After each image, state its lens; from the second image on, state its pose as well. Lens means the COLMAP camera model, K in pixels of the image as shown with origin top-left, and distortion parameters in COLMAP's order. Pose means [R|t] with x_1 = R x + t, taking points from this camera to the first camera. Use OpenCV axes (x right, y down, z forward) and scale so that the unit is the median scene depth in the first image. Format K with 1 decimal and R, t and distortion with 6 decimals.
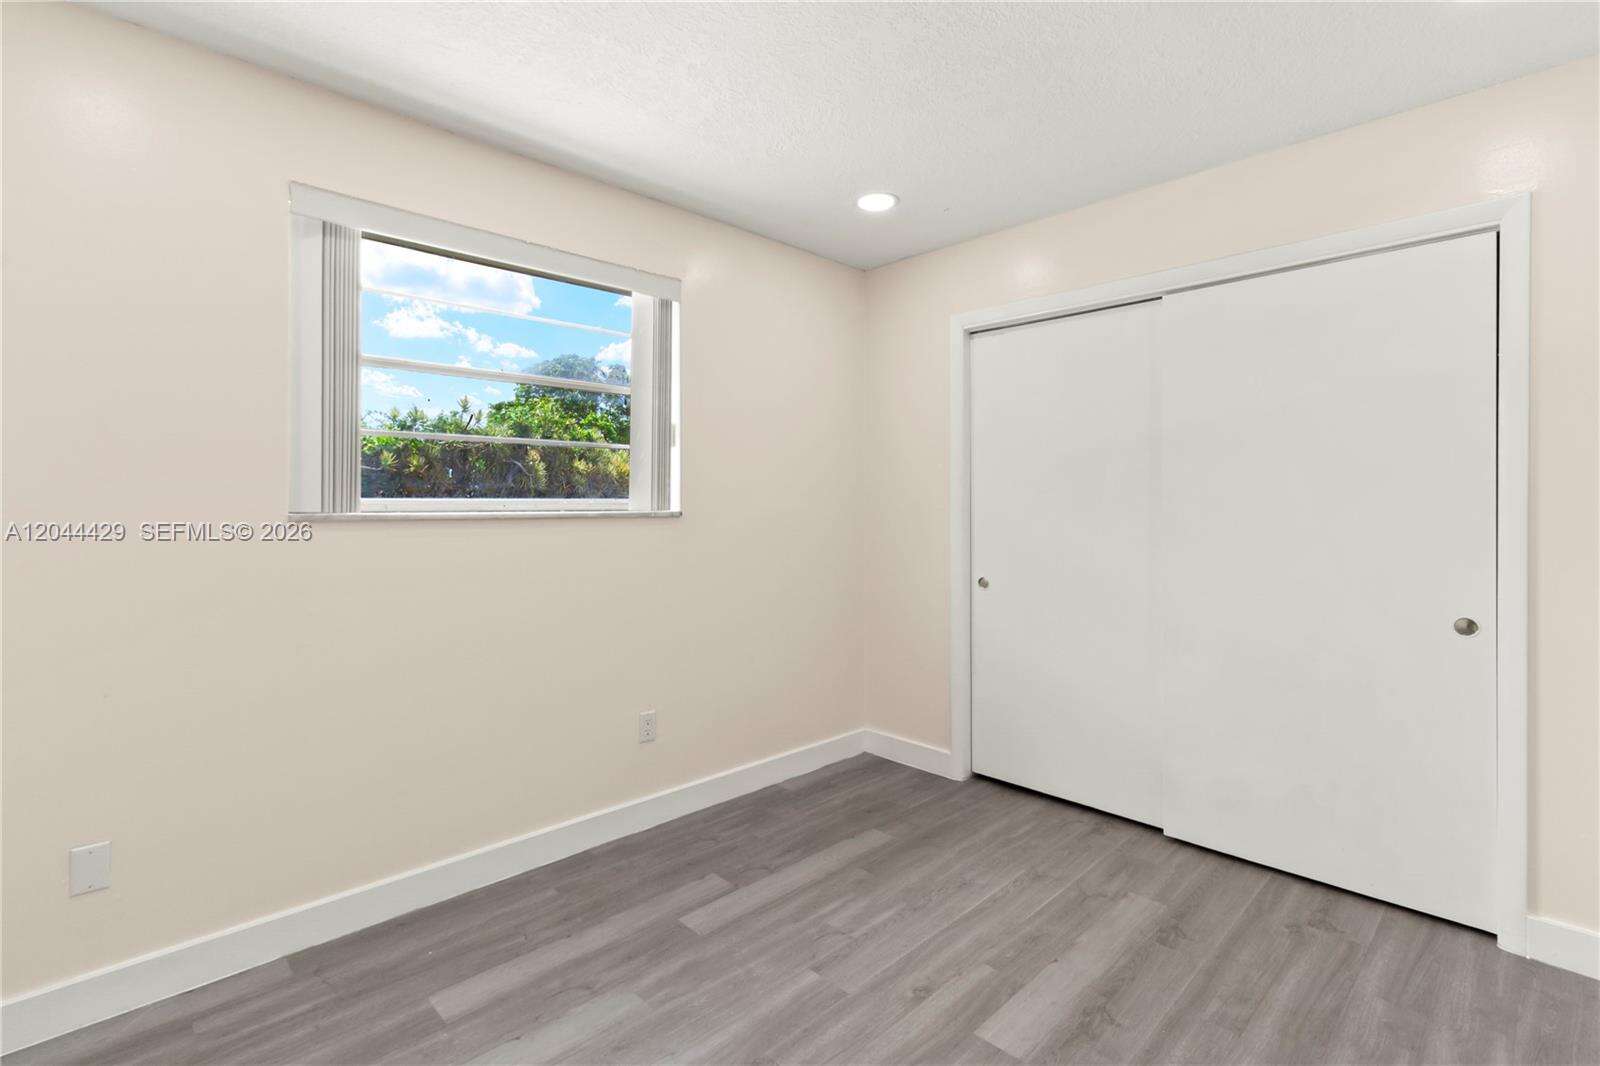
lens RADIAL K [[746.9, 0, 811.9], [0, 746.9, 510.8], [0, 0, 1]] dist [0.011021, -0.000018]
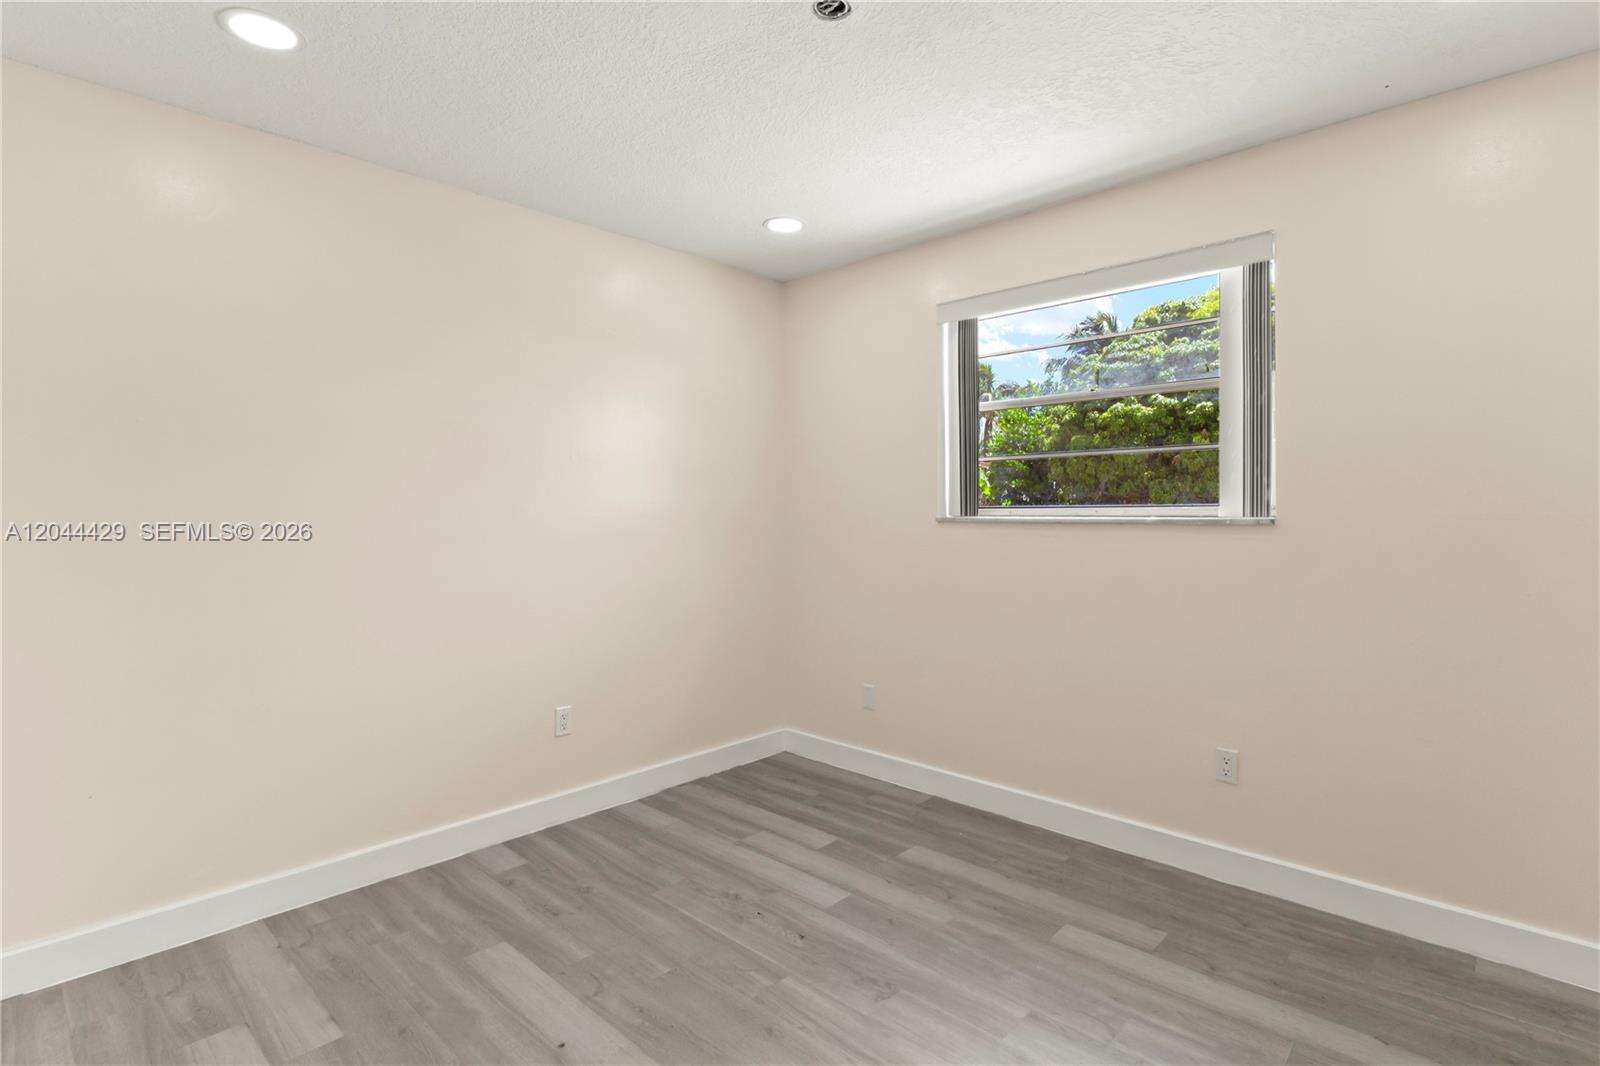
lens RADIAL K [[758.4, 0, 800.0], [0, 758.4, 533.0], [0, 0, 1]] dist [-0.003678, -0.000785]
pose [[0.044928, 0.028868, -0.998573, 0.780802], [-0.006108, 0.999572, 0.028622, -0.005944], [0.998972, 0.004813, 0.045085, 0.576884]]
